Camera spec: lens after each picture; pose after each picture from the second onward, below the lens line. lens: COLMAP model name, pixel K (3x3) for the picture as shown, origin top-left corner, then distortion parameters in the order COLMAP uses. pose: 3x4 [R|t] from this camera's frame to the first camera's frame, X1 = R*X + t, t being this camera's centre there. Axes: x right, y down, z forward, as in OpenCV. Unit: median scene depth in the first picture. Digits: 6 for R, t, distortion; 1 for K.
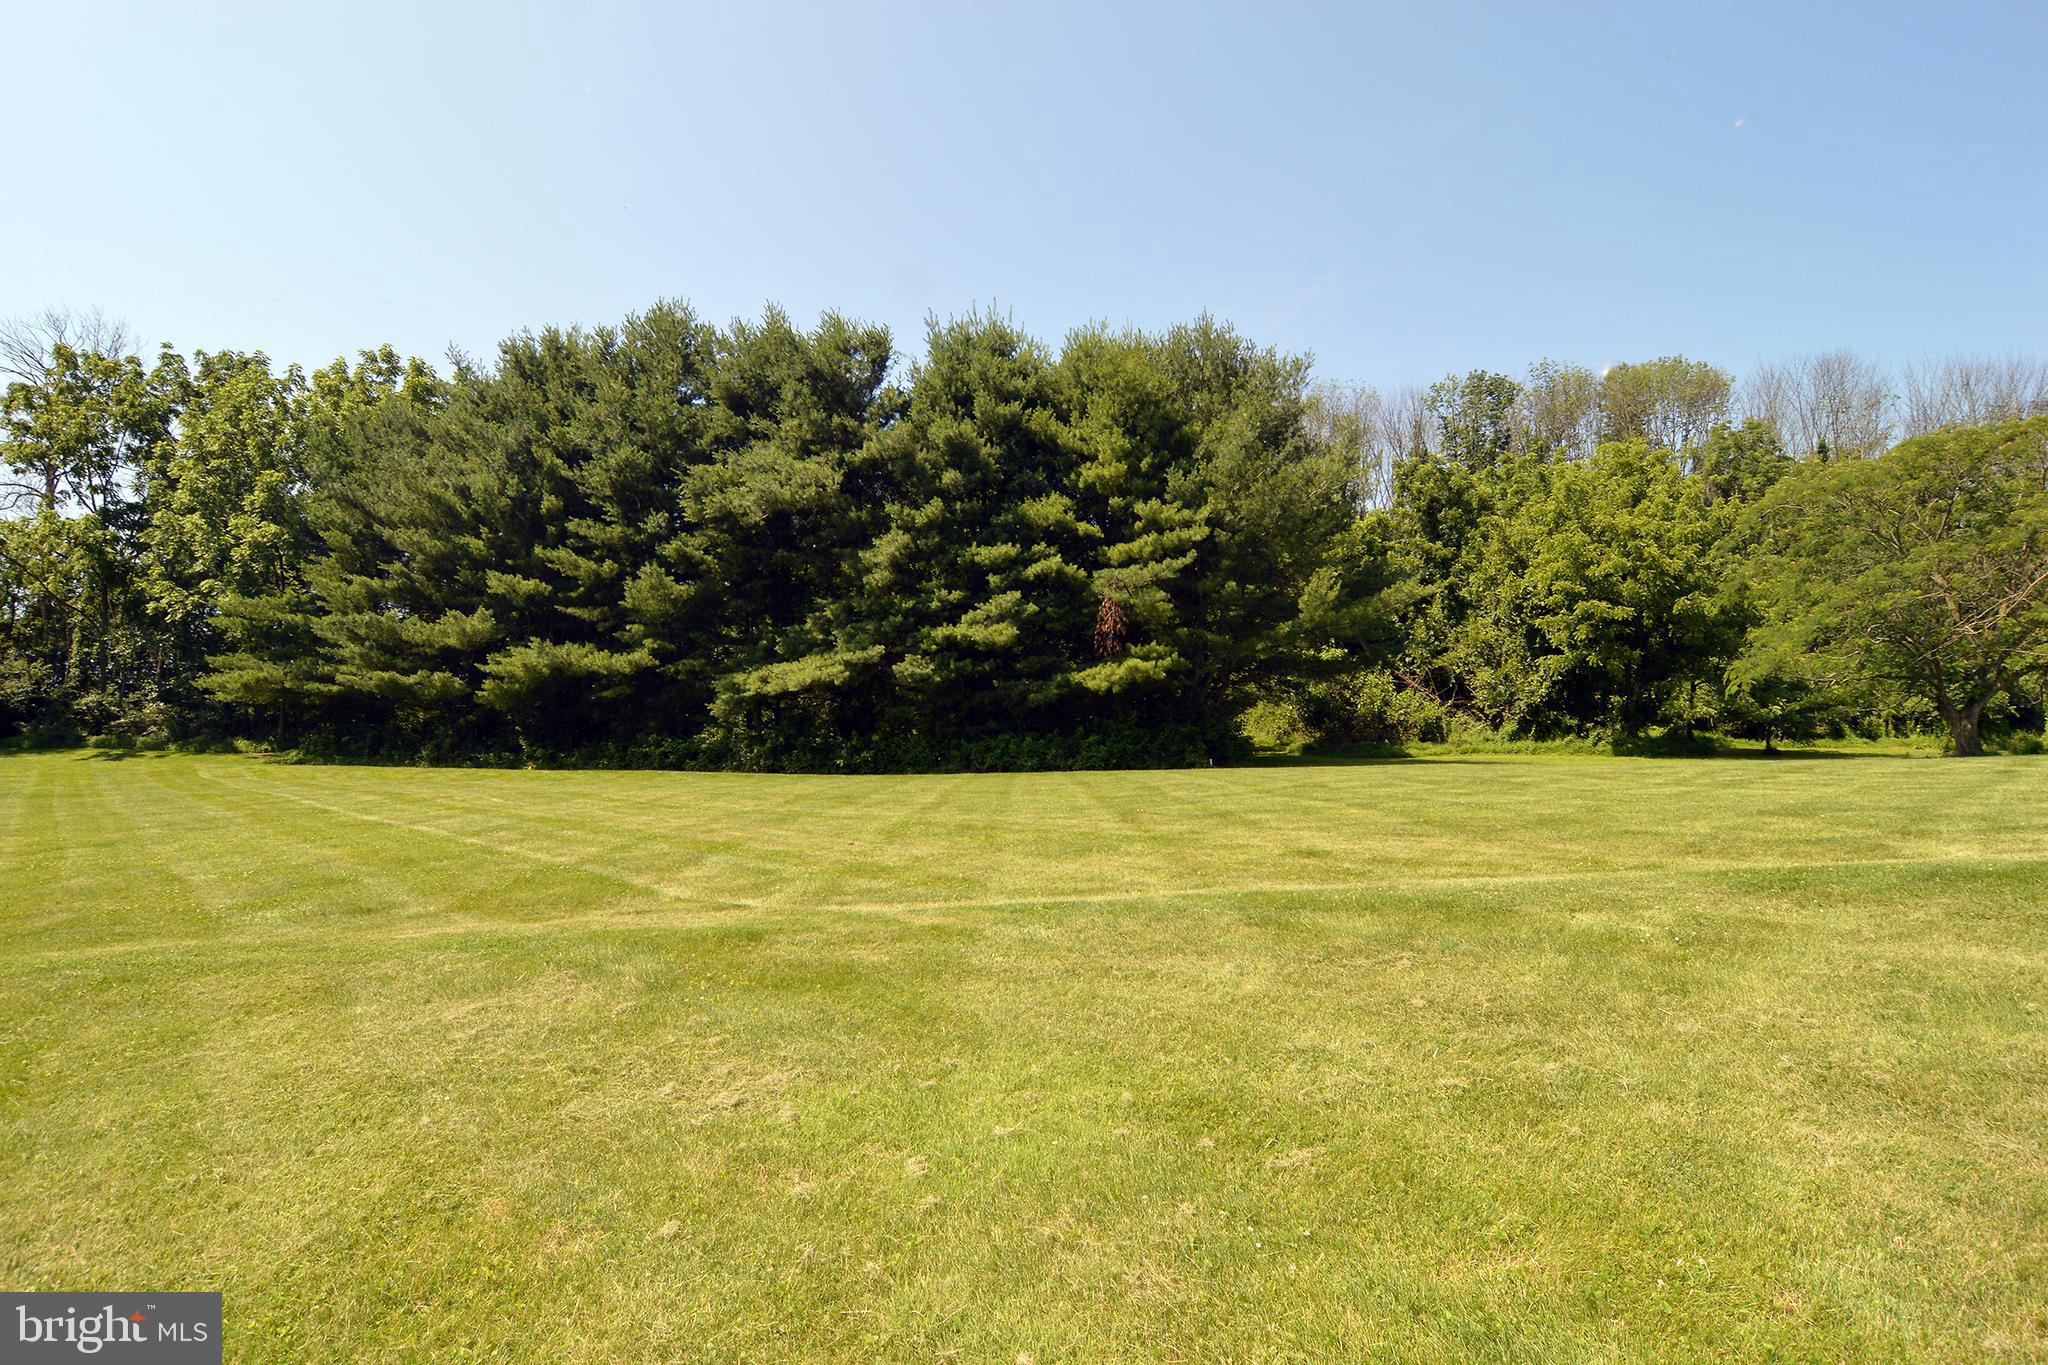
lens RADIAL K [[1113.9, 0, 1022.0], [0, 1113.9, 685.8], [0, 0, 1]] dist [-0.003067, -0.012888]
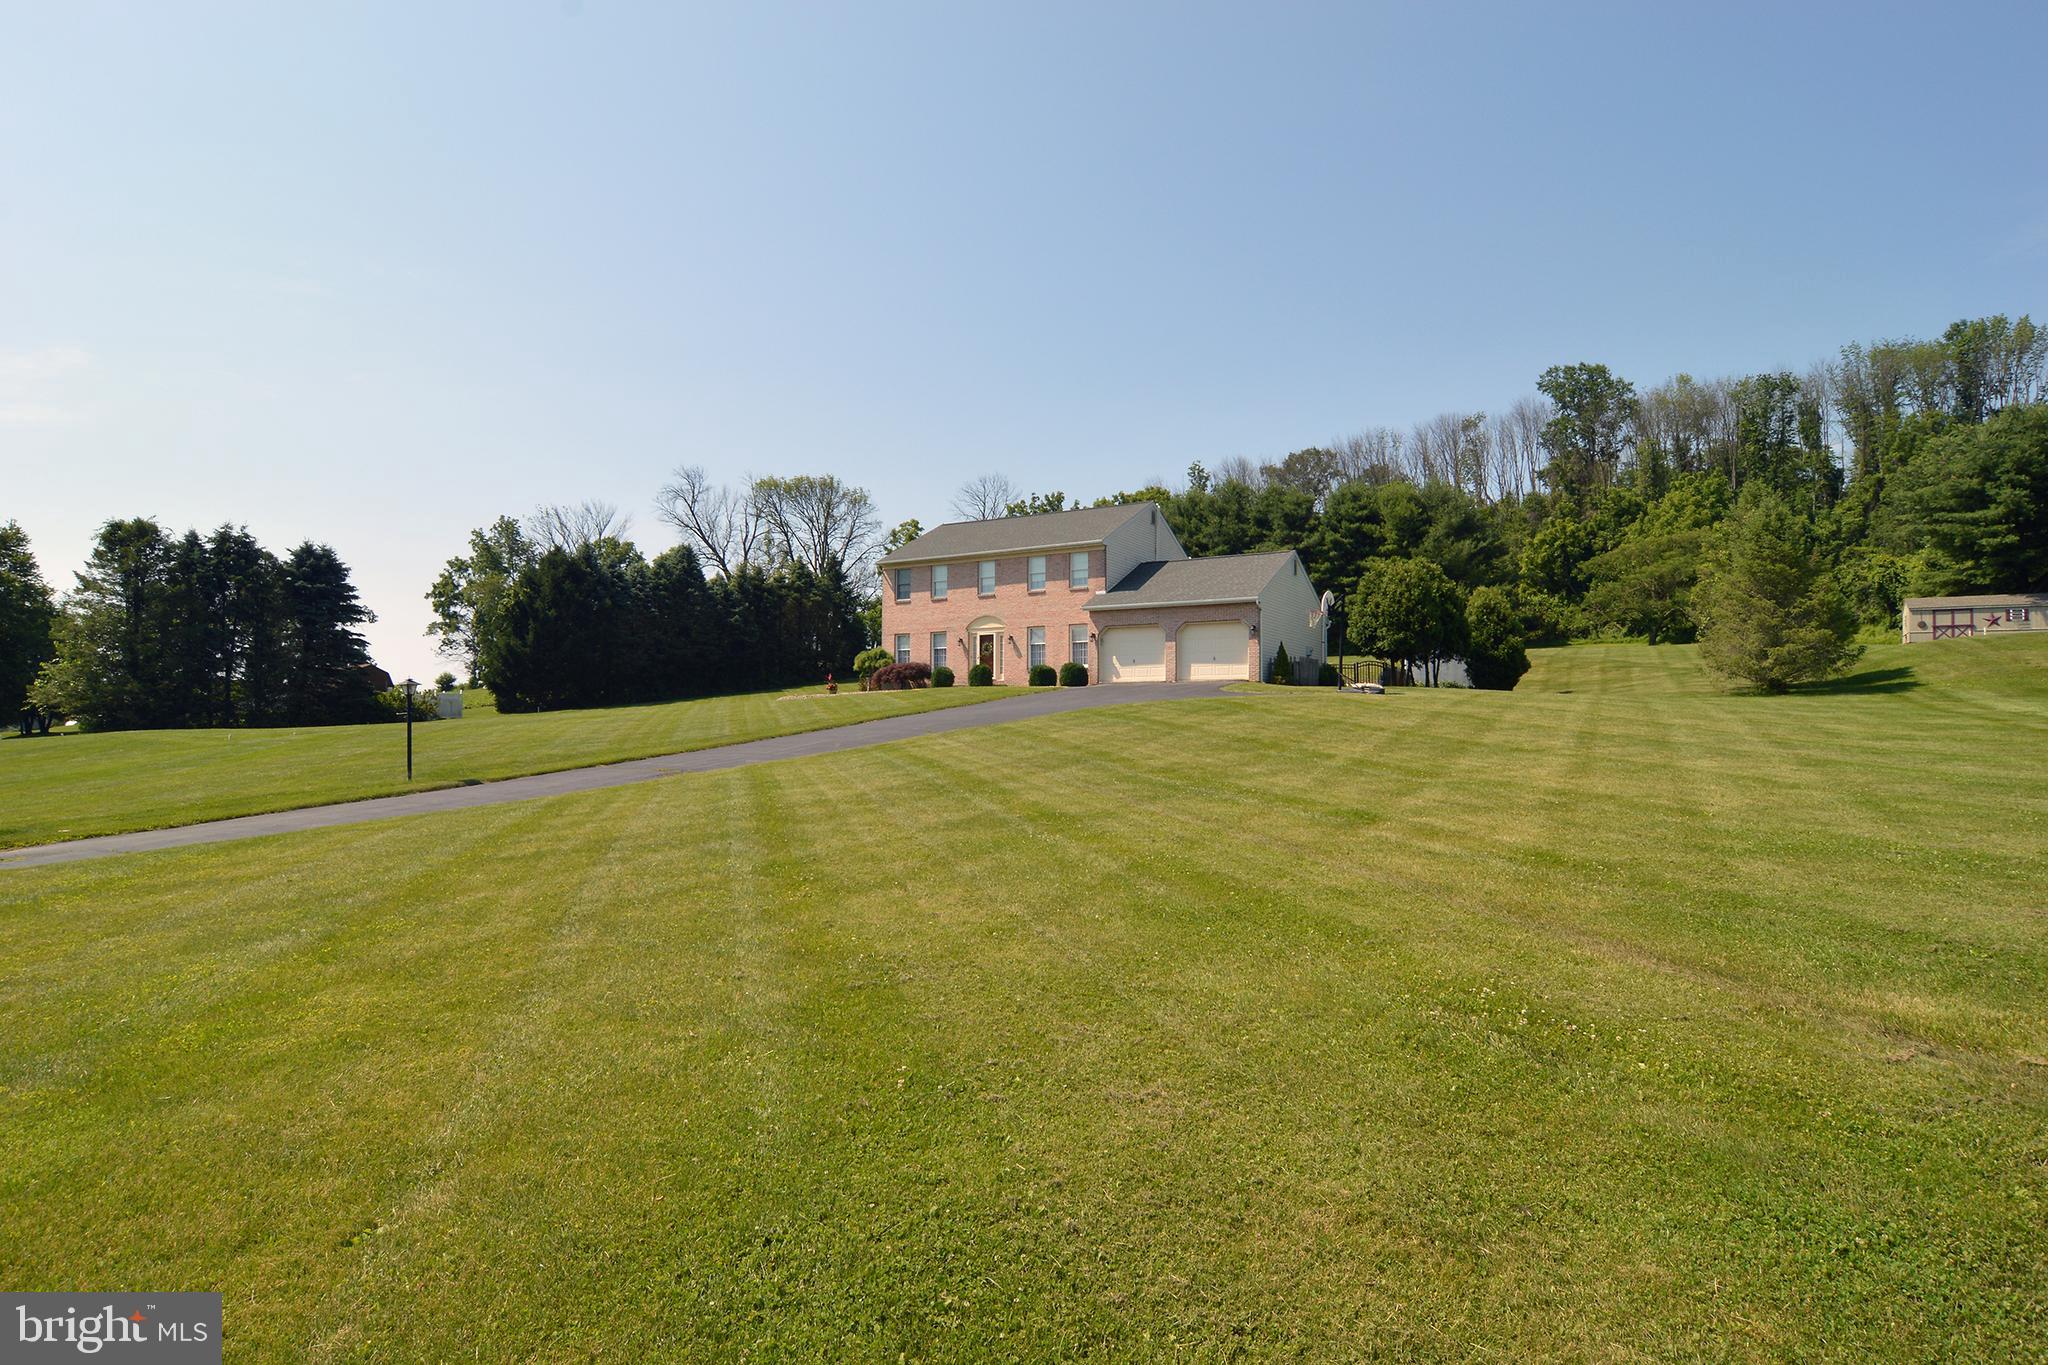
lens RADIAL K [[1113.9, 0, 1022.0], [0, 1113.9, 685.8], [0, 0, 1]] dist [-0.003067, -0.012888]
pose [[0.889740, -0.004695, -0.456444, 0.515171], [0.049917, 0.994951, 0.087068, -0.133358], [0.453730, -0.100252, 0.885482, -1.880555]]
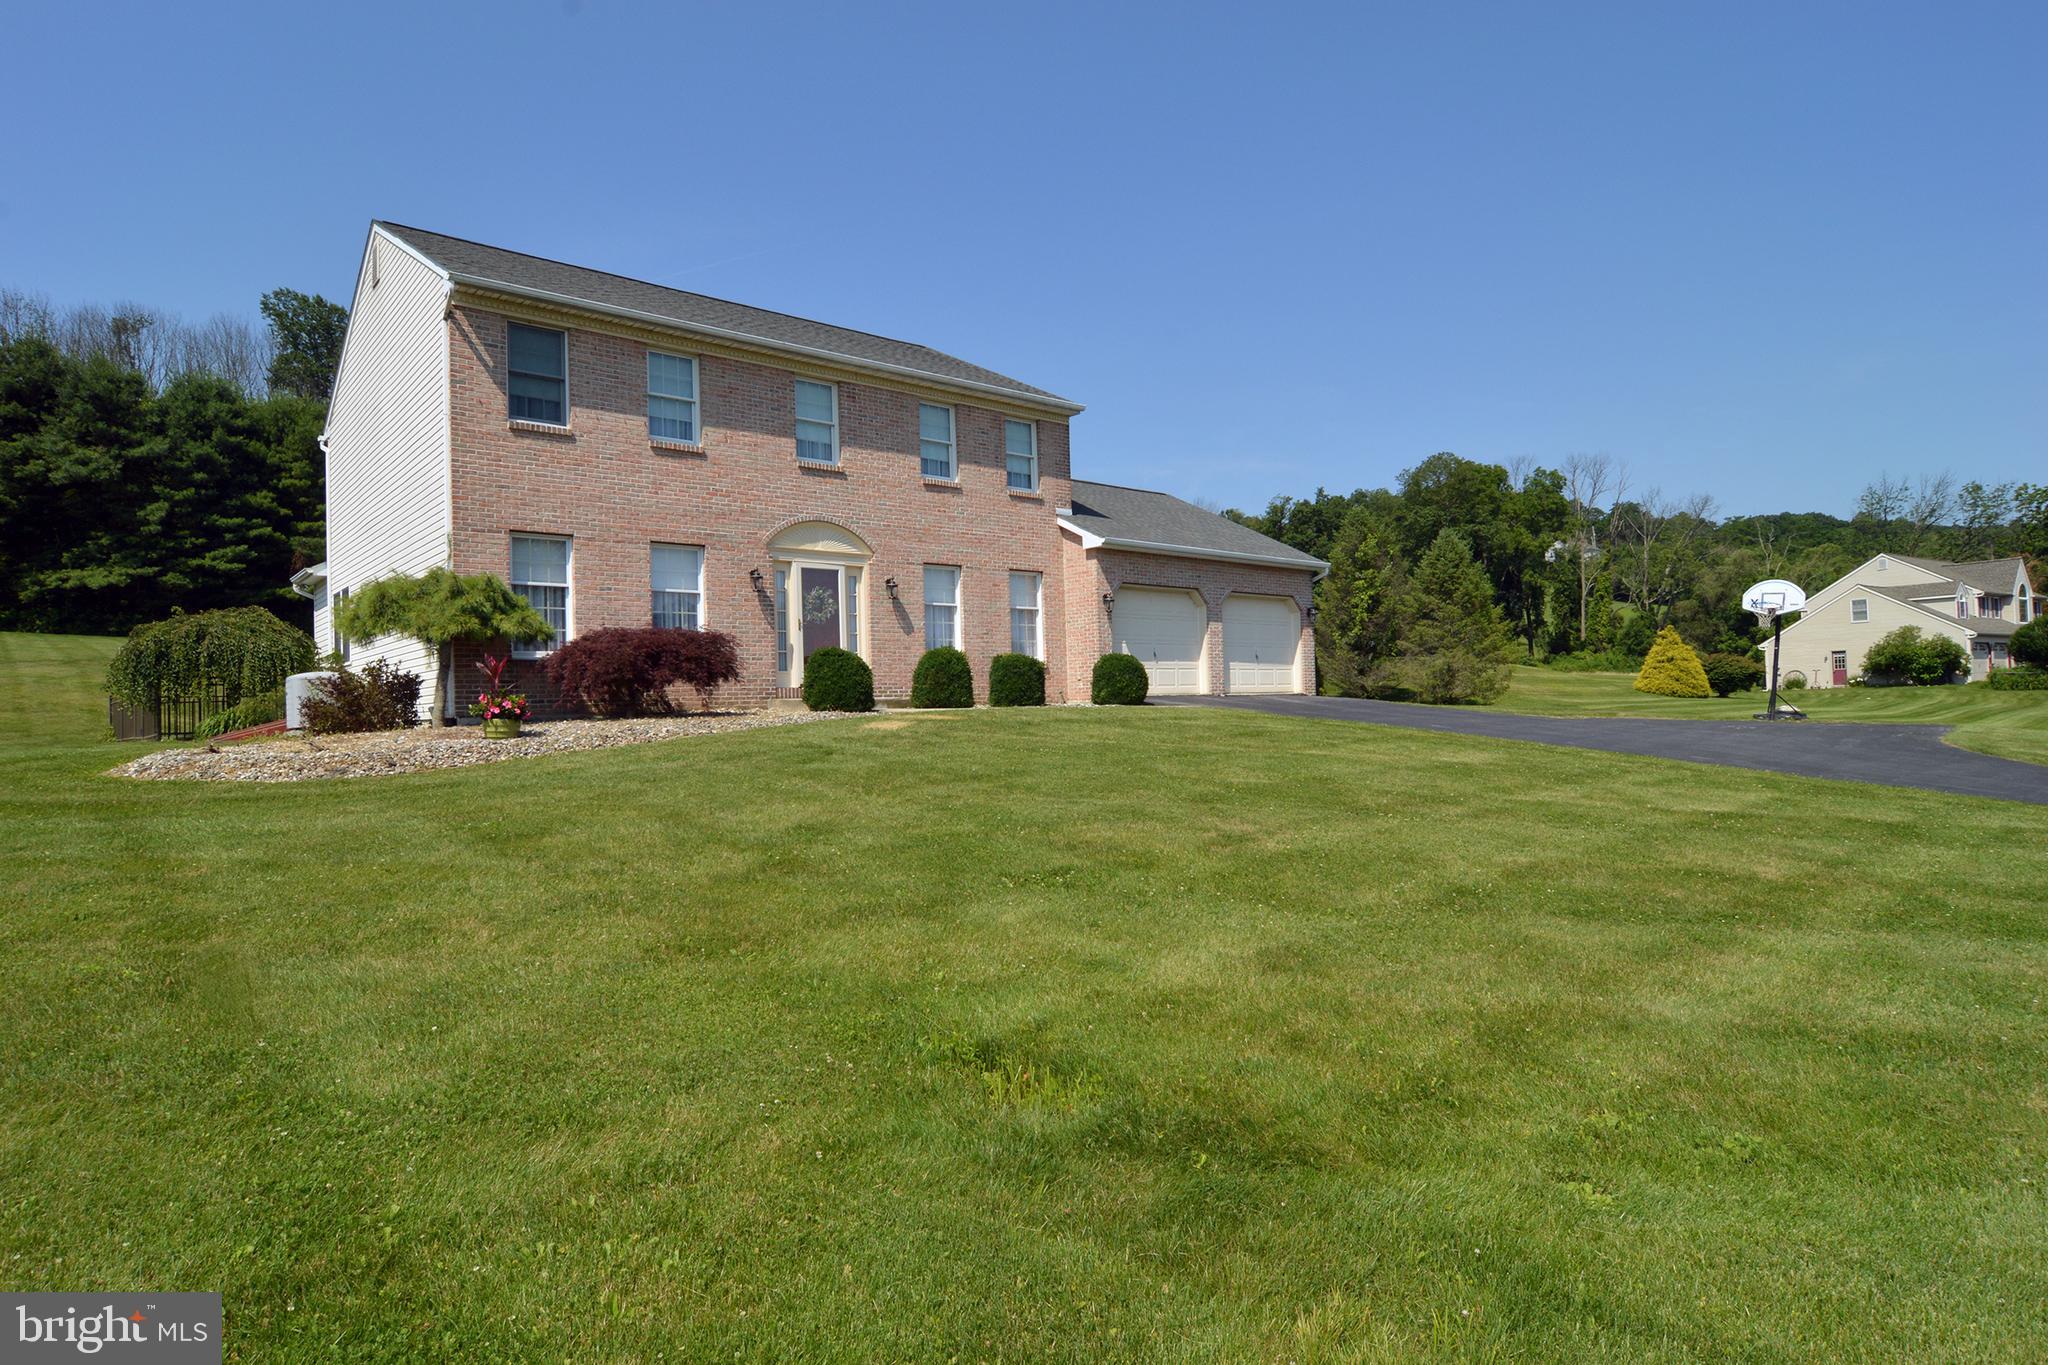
lens RADIAL K [[1113.9, 0, 1022.0], [0, 1113.9, 685.8], [0, 0, 1]] dist [-0.003067, -0.012888]
pose [[0.718502, 0.007406, 0.695486, -0.342324], [-0.077971, 0.994498, 0.069962, -0.075014], [-0.691141, -0.104496, 0.715126, -1.215261]]
